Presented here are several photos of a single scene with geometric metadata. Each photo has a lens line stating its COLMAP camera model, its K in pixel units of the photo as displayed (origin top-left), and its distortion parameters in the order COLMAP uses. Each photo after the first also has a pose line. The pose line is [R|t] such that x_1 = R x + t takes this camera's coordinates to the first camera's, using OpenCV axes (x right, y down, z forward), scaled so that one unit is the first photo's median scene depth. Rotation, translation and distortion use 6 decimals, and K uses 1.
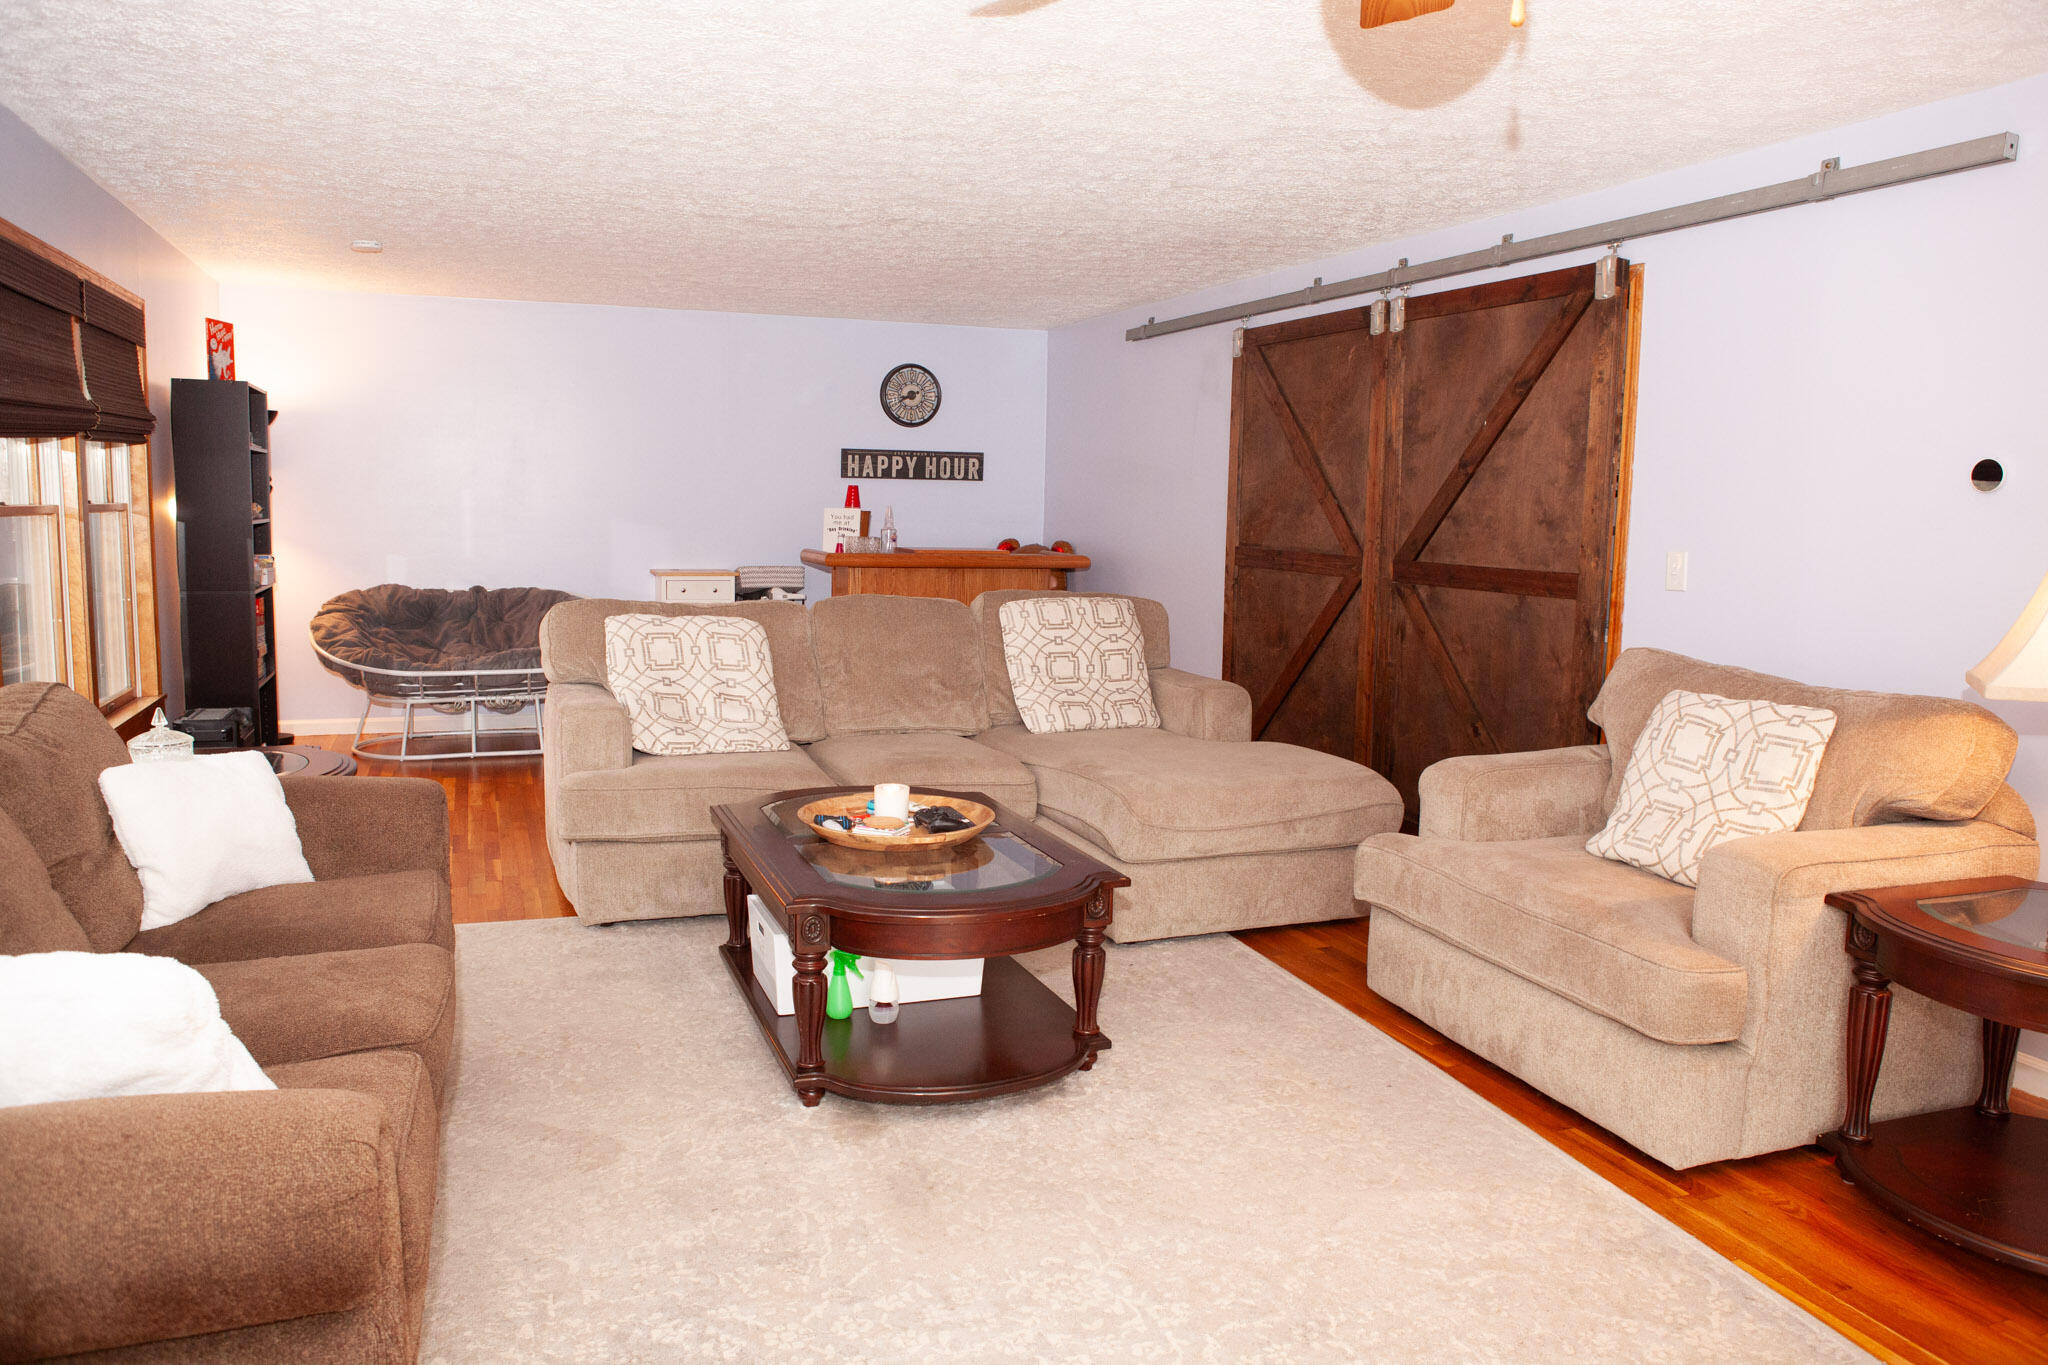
lens RADIAL K [[1456.8, 0, 1024.0], [0, 1456.8, 682.5], [0, 0, 1]] dist [-0.053567, 0.001210]
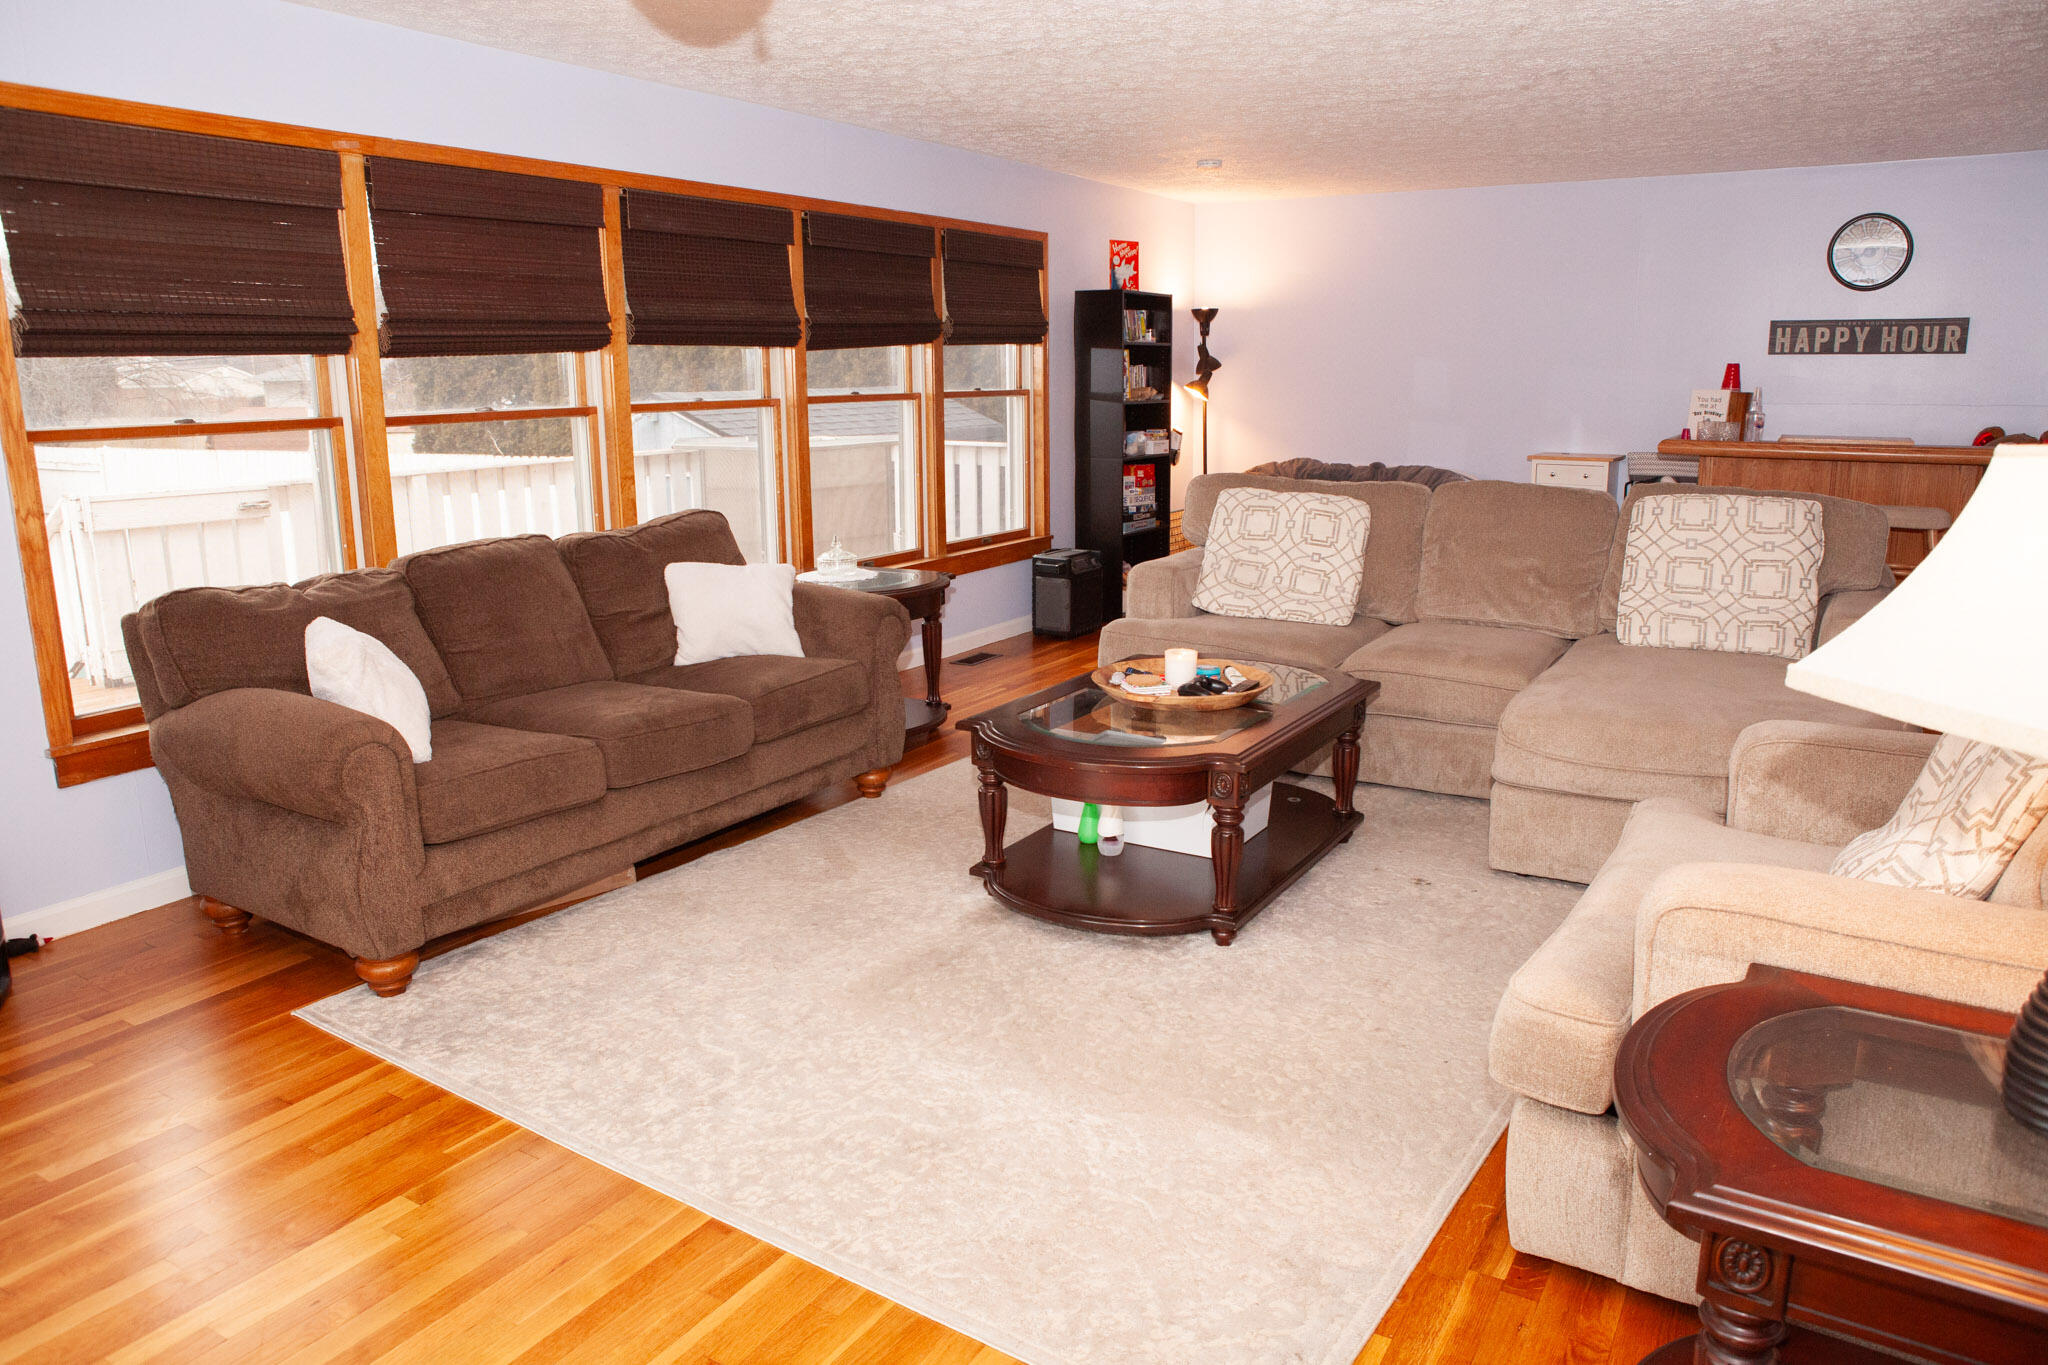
lens RADIAL K [[1418.8, 0, 1024.0], [0, 1418.8, 682.5], [0, 0, 1]] dist [-0.011847, -0.001088]
pose [[0.615186, 0.149779, -0.774024, 0.438597], [-0.085033, 0.988666, 0.123730, -0.017502], [0.783783, -0.010299, 0.620950, 0.167629]]
